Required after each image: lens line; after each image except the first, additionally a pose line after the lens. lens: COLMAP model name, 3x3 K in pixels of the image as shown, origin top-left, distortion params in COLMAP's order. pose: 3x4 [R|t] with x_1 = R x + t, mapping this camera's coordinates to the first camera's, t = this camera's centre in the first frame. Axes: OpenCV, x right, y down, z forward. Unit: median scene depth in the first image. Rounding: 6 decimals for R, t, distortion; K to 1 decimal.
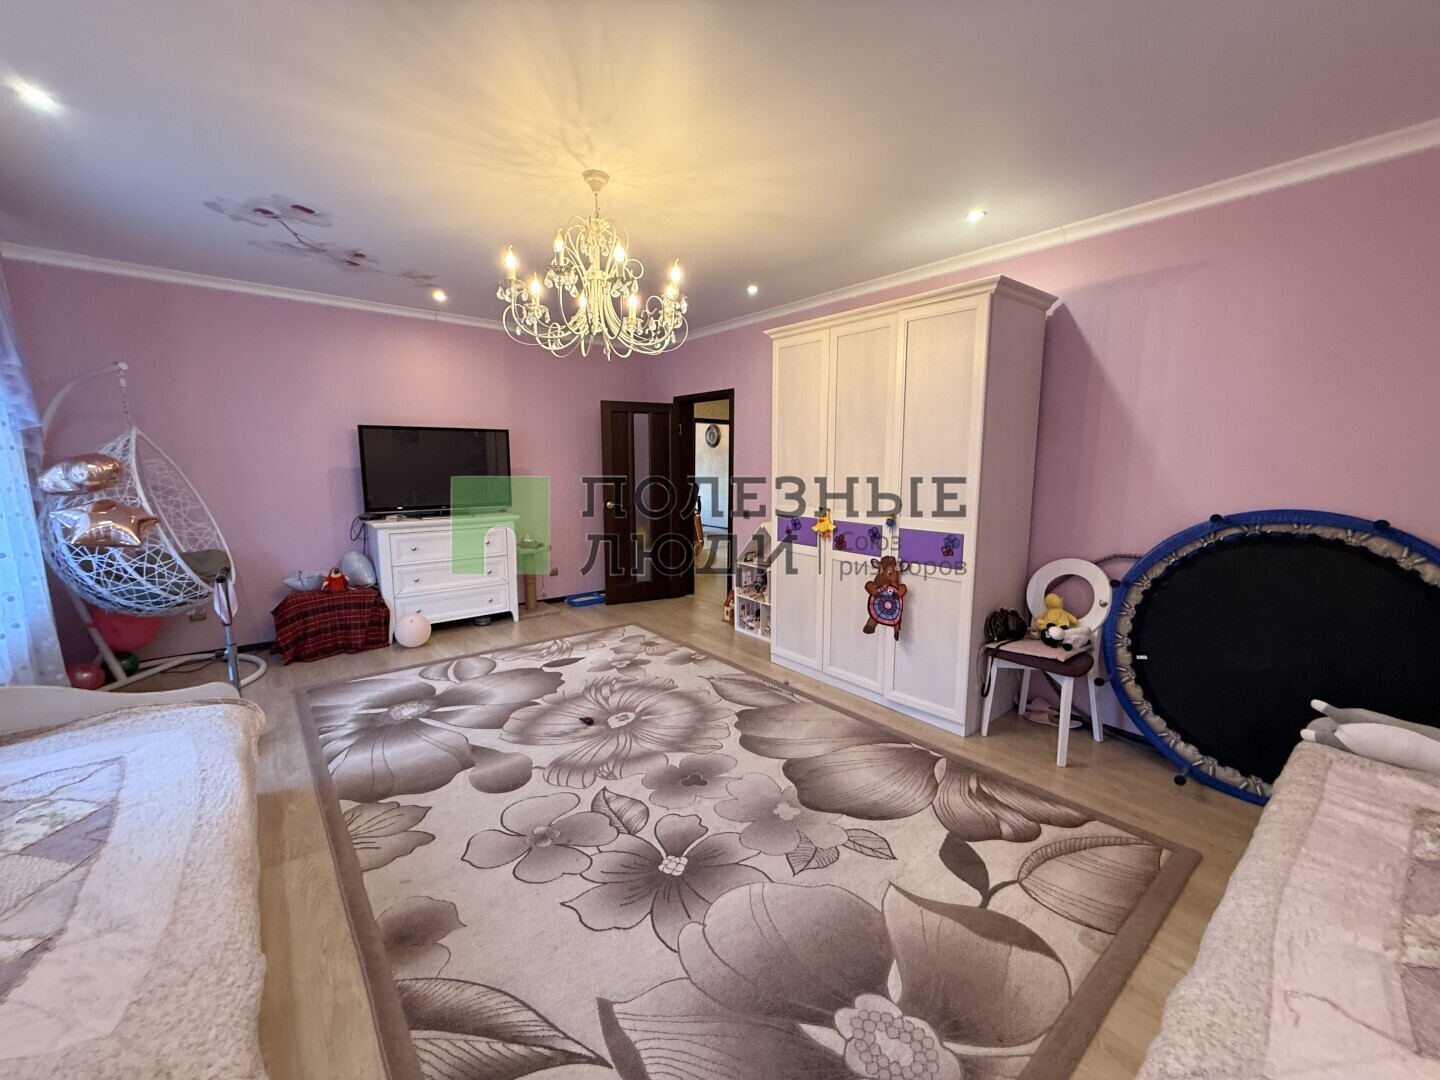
lens RADIAL K [[576.4, 0, 717.9], [0, 576.4, 536.5], [0, 0, 1]] dist [0.000223, 0.000243]
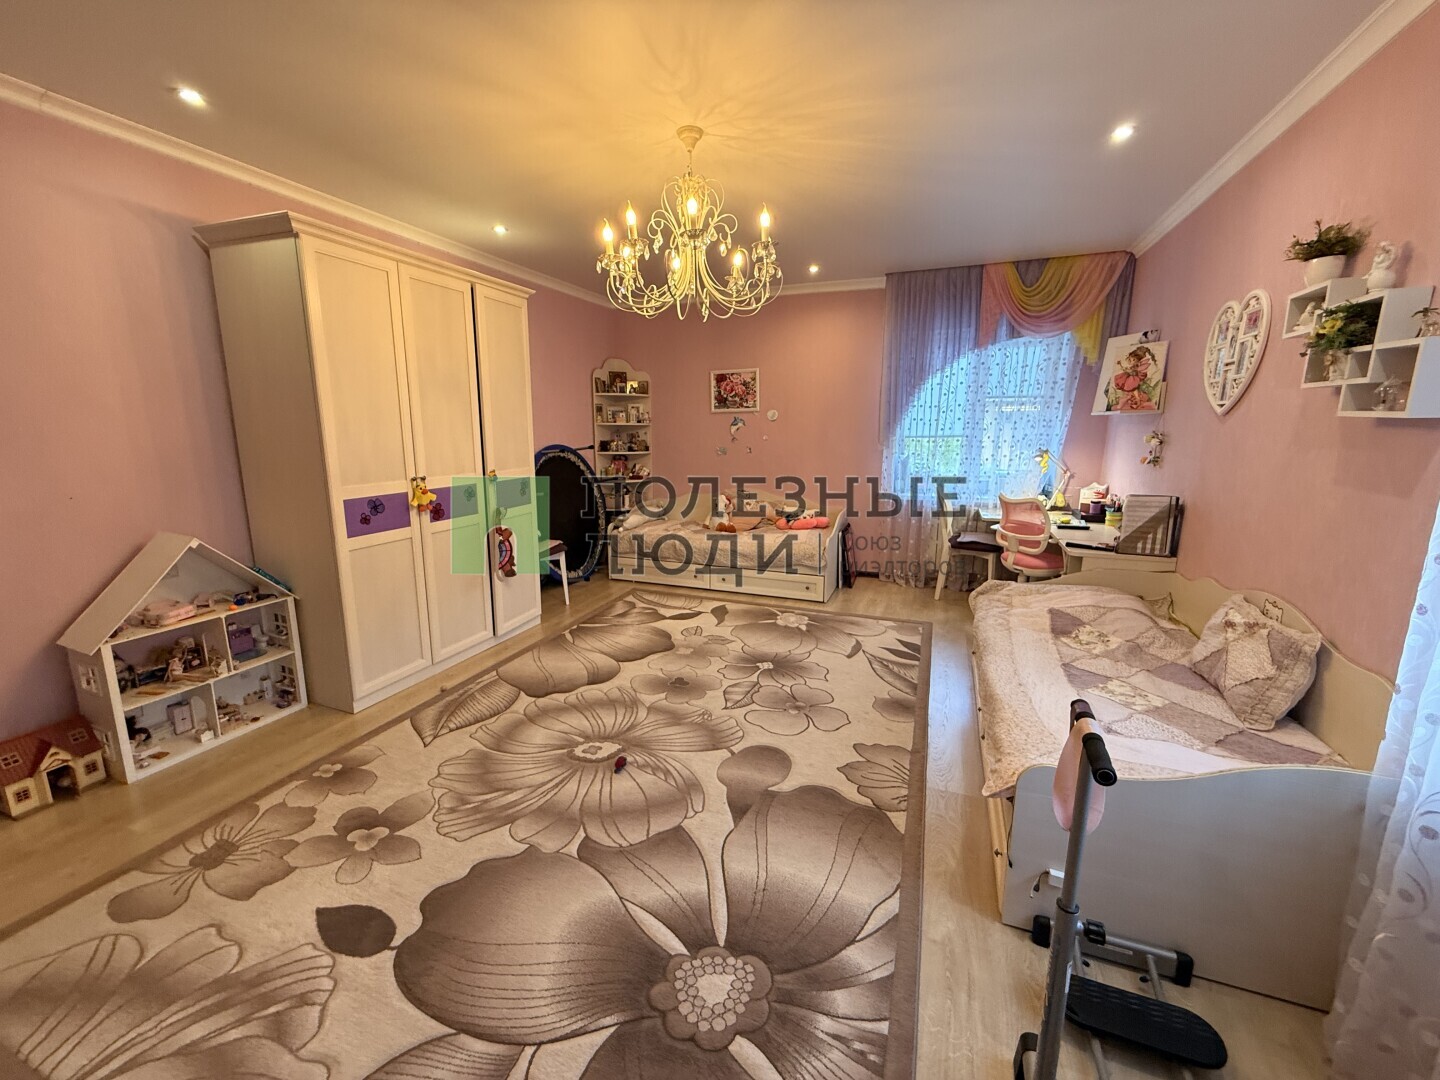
lens RADIAL K [[576.4, 0, 717.9], [0, 576.4, 536.5], [0, 0, 1]] dist [0.000223, 0.000243]
pose [[-0.492124, -0.175149, 0.852723, -0.965019], [0.109526, 0.959309, 0.260251, -0.172751], [-0.863608, 0.221471, -0.452916, 1.258675]]
